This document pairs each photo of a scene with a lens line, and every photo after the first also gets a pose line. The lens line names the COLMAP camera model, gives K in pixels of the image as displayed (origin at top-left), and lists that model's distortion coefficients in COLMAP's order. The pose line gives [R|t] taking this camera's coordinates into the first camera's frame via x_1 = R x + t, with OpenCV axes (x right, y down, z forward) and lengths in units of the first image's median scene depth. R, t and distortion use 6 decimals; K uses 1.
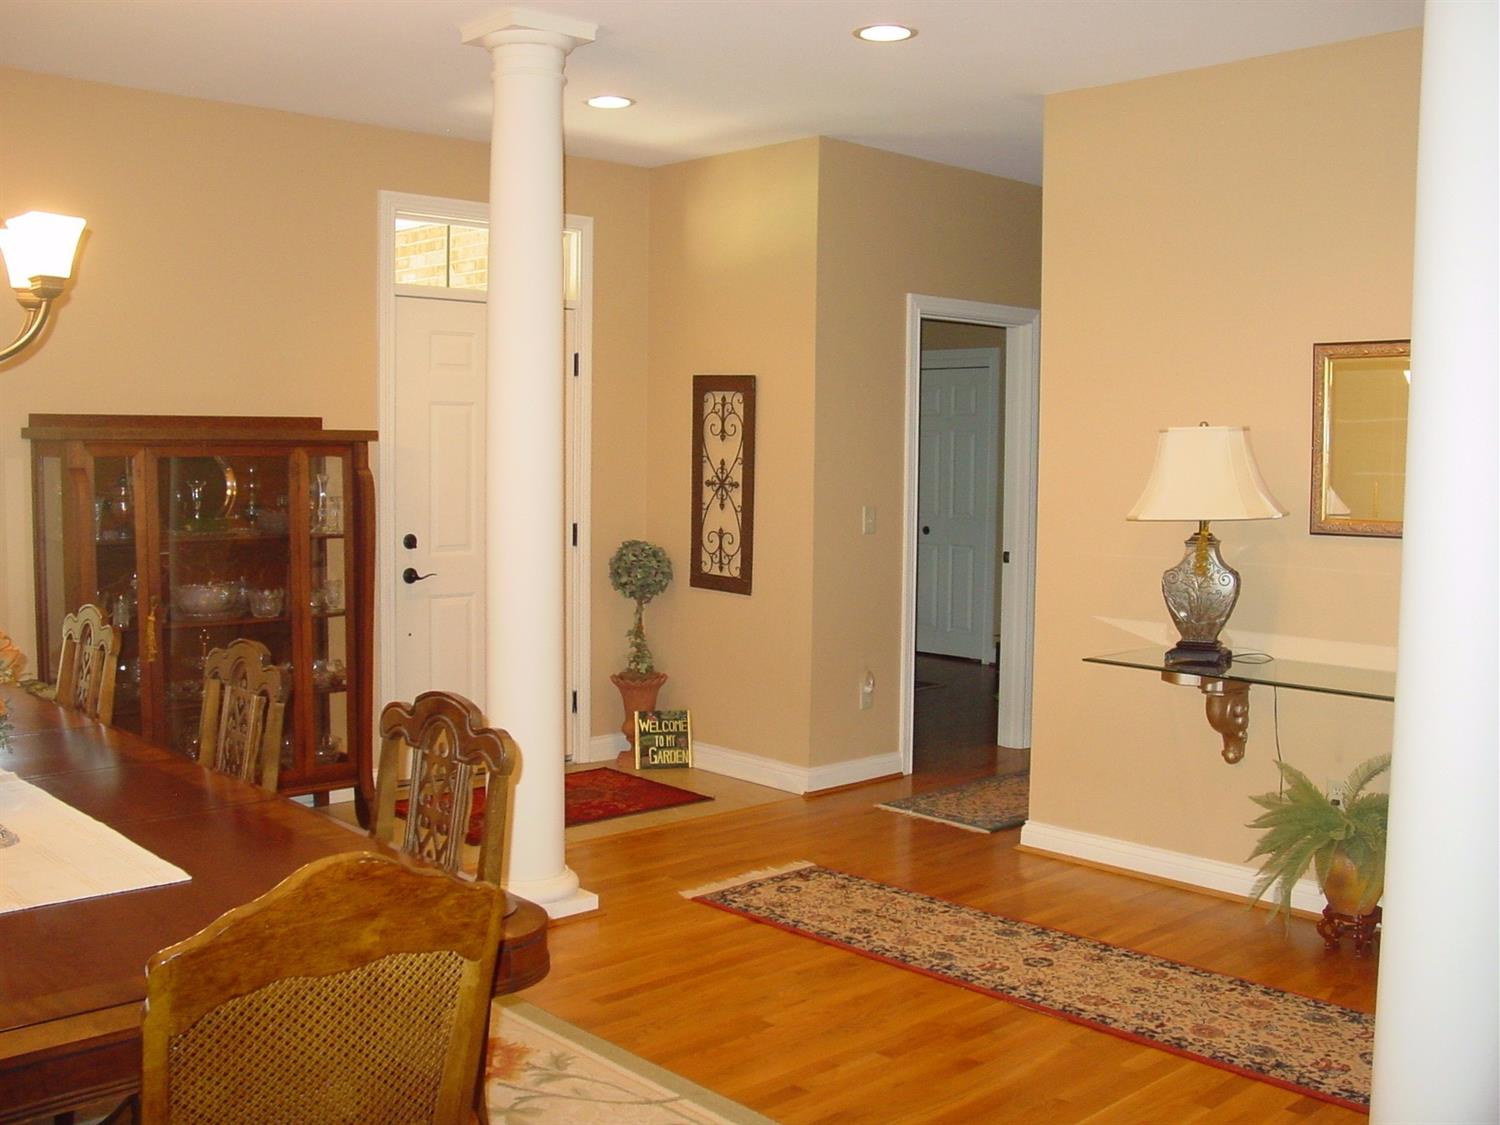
lens RADIAL K [[1529.3, 0, 758.5], [0, 1529.3, 554.2], [0, 0, 1]] dist [-0.184388, 0.325843]
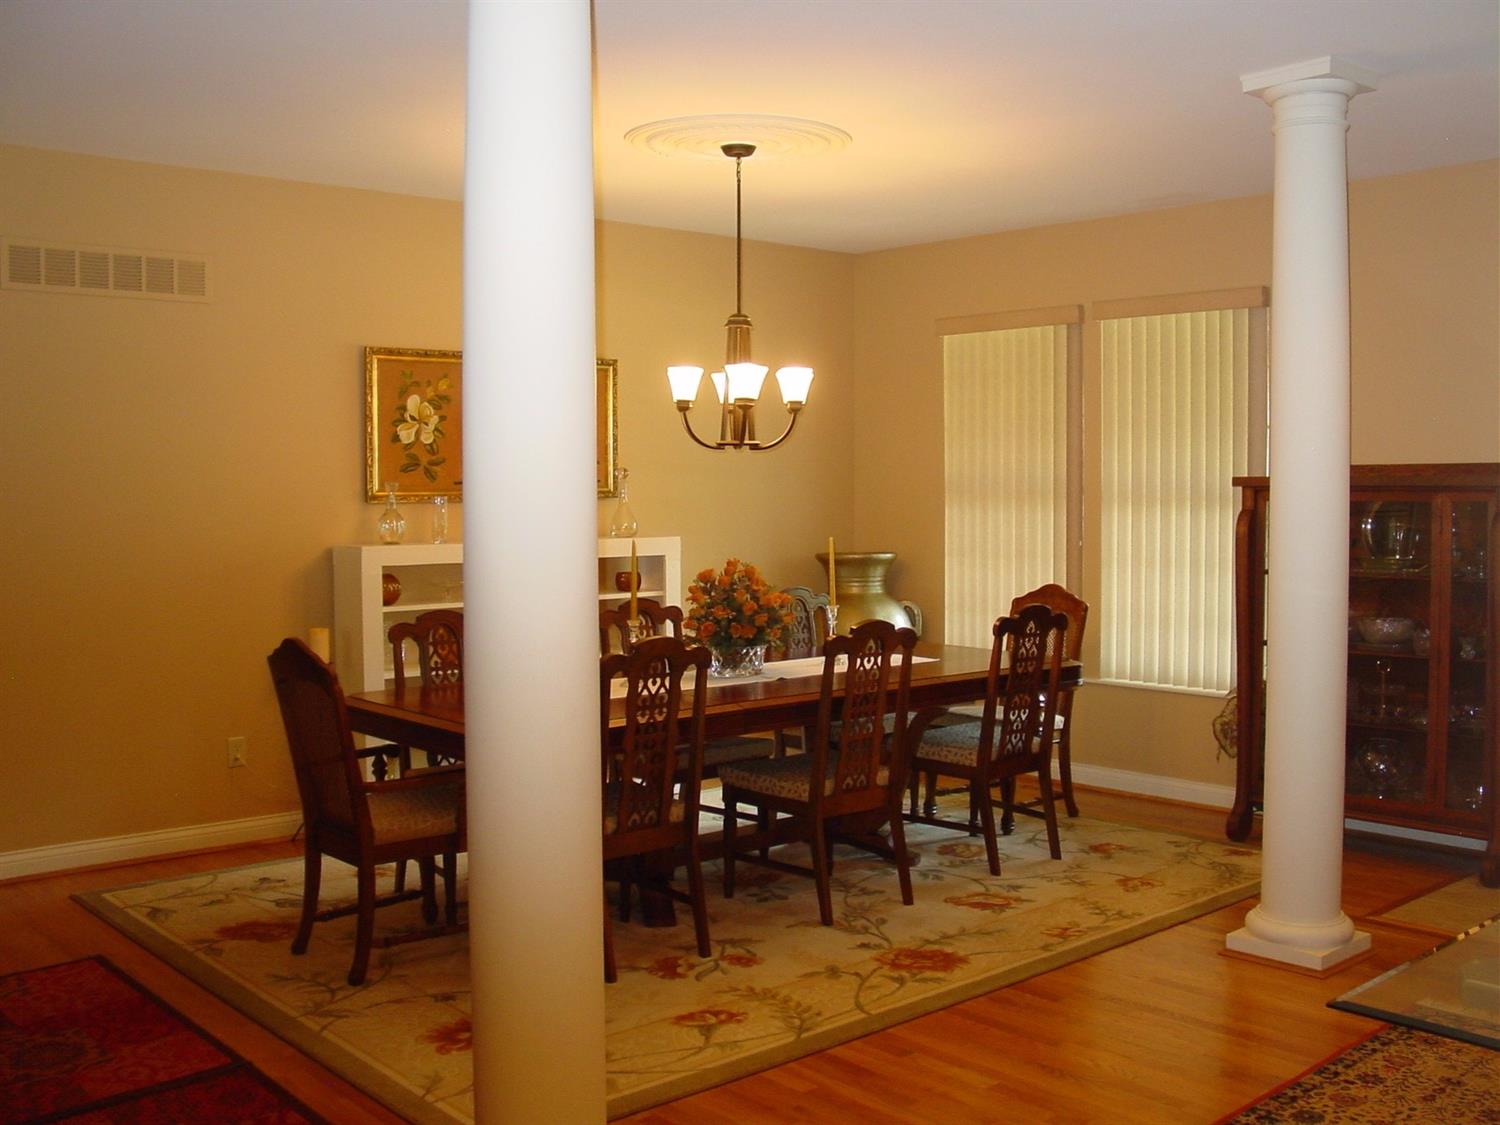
lens RADIAL K [[1529.3, 0, 758.5], [0, 1529.3, 554.2], [0, 0, 1]] dist [-0.184388, 0.325843]
pose [[-0.030769, 0.020803, -0.999310, 0.869514], [-0.073607, 0.997022, 0.023021, -0.021823], [0.996813, 0.074265, -0.029146, 0.690990]]
